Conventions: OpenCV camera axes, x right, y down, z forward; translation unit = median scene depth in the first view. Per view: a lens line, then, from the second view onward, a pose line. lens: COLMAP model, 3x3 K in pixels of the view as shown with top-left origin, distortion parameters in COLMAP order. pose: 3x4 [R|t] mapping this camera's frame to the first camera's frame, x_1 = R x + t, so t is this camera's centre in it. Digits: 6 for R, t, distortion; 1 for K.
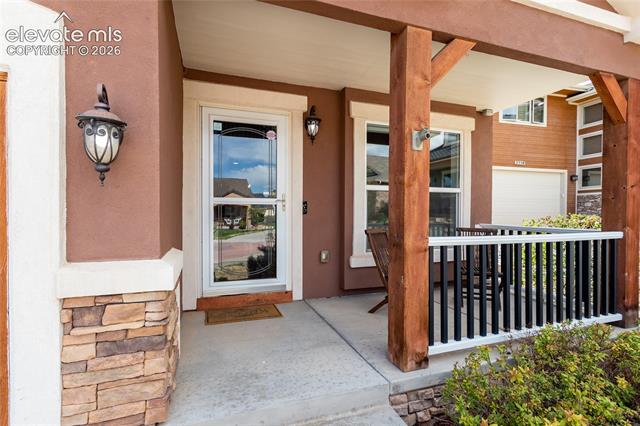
lens RADIAL K [[314.9, 0, 320.0], [0, 314.9, 213.0], [0, 0, 1]] dist [0.000618, 0.000150]
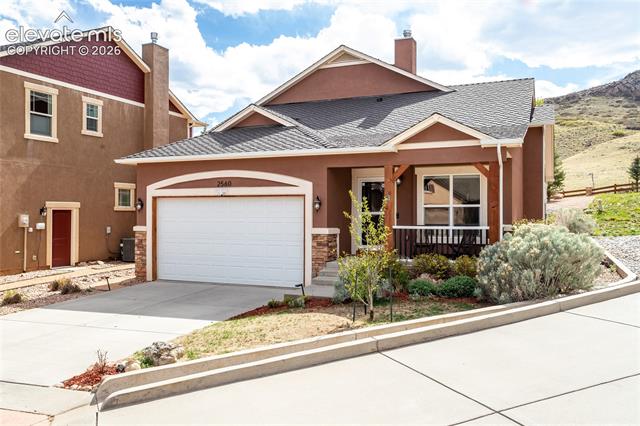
lens RADIAL K [[536.0, 0, 320.0], [0, 536.0, 213.0], [0, 0, 1]] dist [-0.000187, -0.000066]
pose [[0.763728, -0.003656, -0.645528, 5.031154], [0.003260, 0.999993, -0.001806, -0.082988], [0.645530, -0.000725, 0.763734, -5.715089]]
